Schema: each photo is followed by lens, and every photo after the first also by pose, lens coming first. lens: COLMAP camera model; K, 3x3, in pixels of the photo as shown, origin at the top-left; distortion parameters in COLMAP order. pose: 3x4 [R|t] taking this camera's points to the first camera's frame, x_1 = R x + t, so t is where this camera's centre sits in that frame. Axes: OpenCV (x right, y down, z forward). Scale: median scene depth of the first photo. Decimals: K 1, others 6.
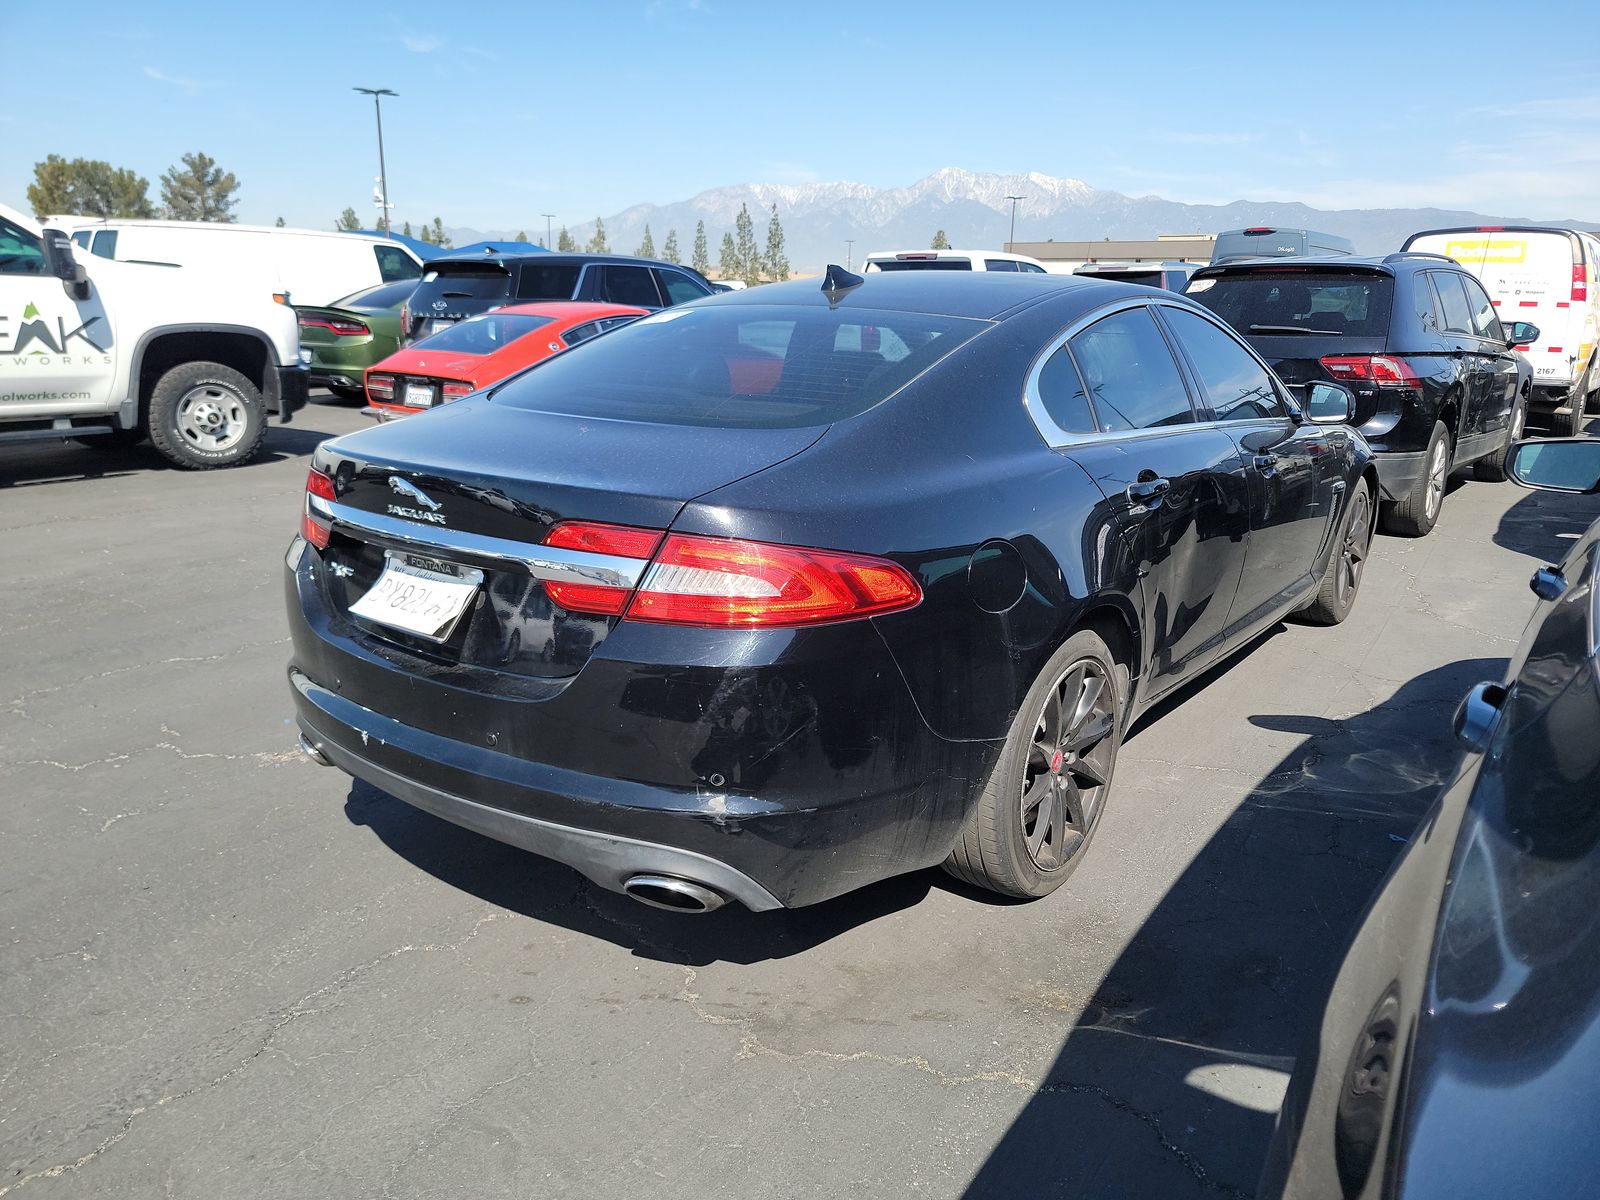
lens RADIAL K [[1245.9, 0, 800.0], [0, 1245.9, 600.0], [0, 0, 1]] dist [0.091577, -0.085896]
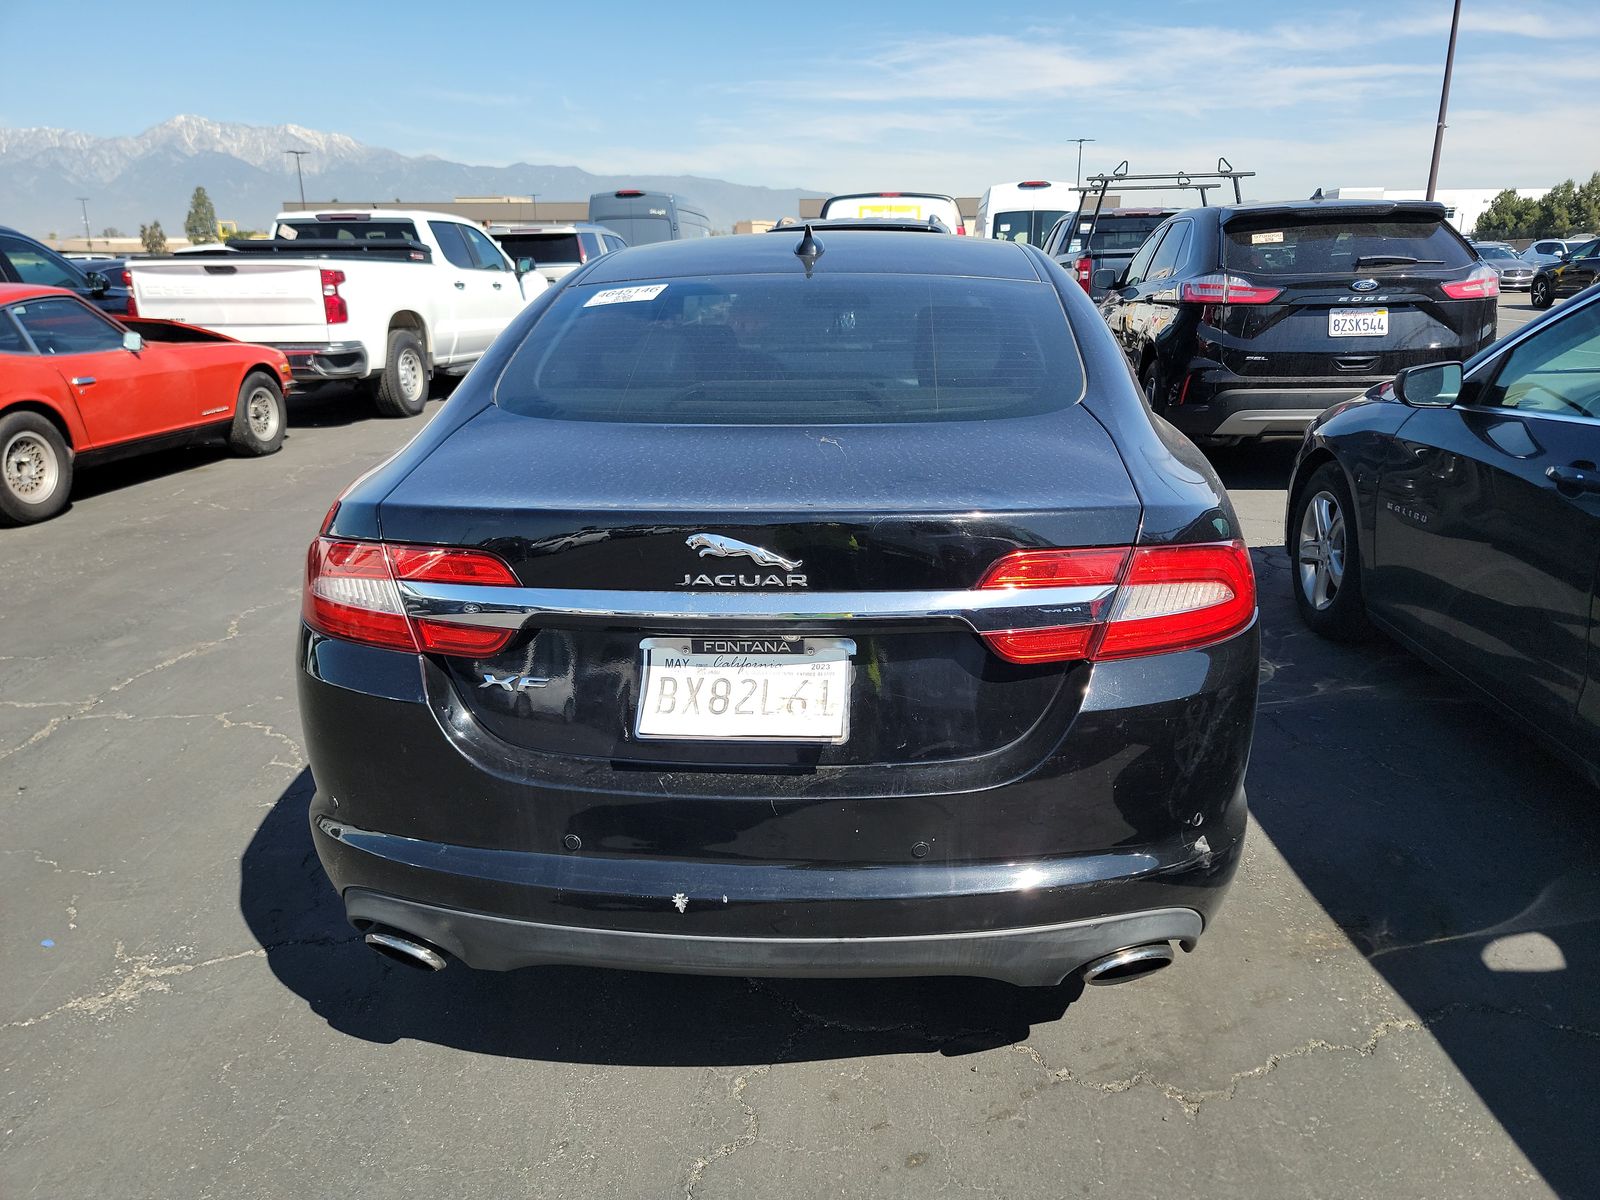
lens RADIAL K [[1224.4, 0, 906.1], [0, 1224.4, 616.1], [0, 0, 1]] dist [0.087796, -0.076602]
pose [[0.819946, -0.186213, 0.541307, -0.083168], [0.162438, 0.982429, 0.091908, -0.013255], [-0.548910, 0.012569, 0.835787, 0.048484]]
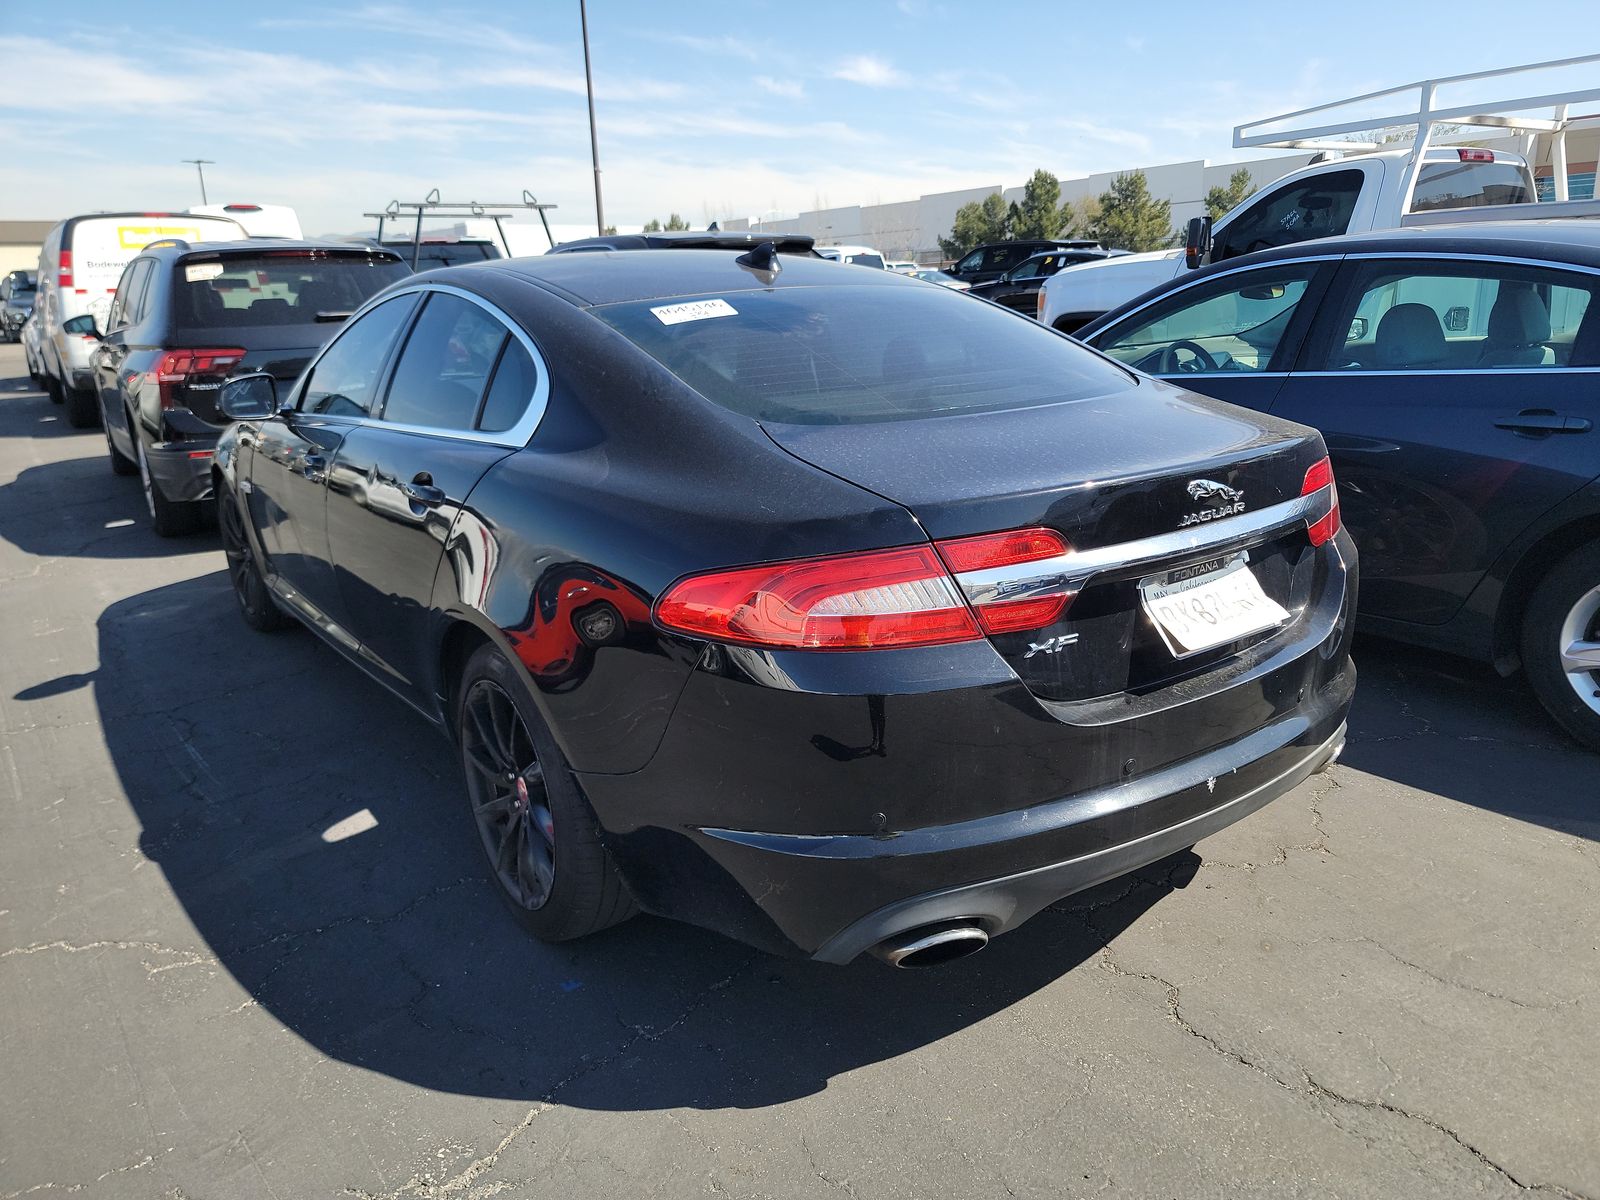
lens RADIAL K [[1241.2, 0, 799.9], [0, 1241.2, 593.6], [0, 0, 1]] dist [0.080525, -0.093331]
pose [[0.204729, -0.269225, 0.941065, -0.166473], [0.265829, 0.940588, 0.211258, -0.038436], [-0.942030, 0.206912, 0.264133, 0.142887]]
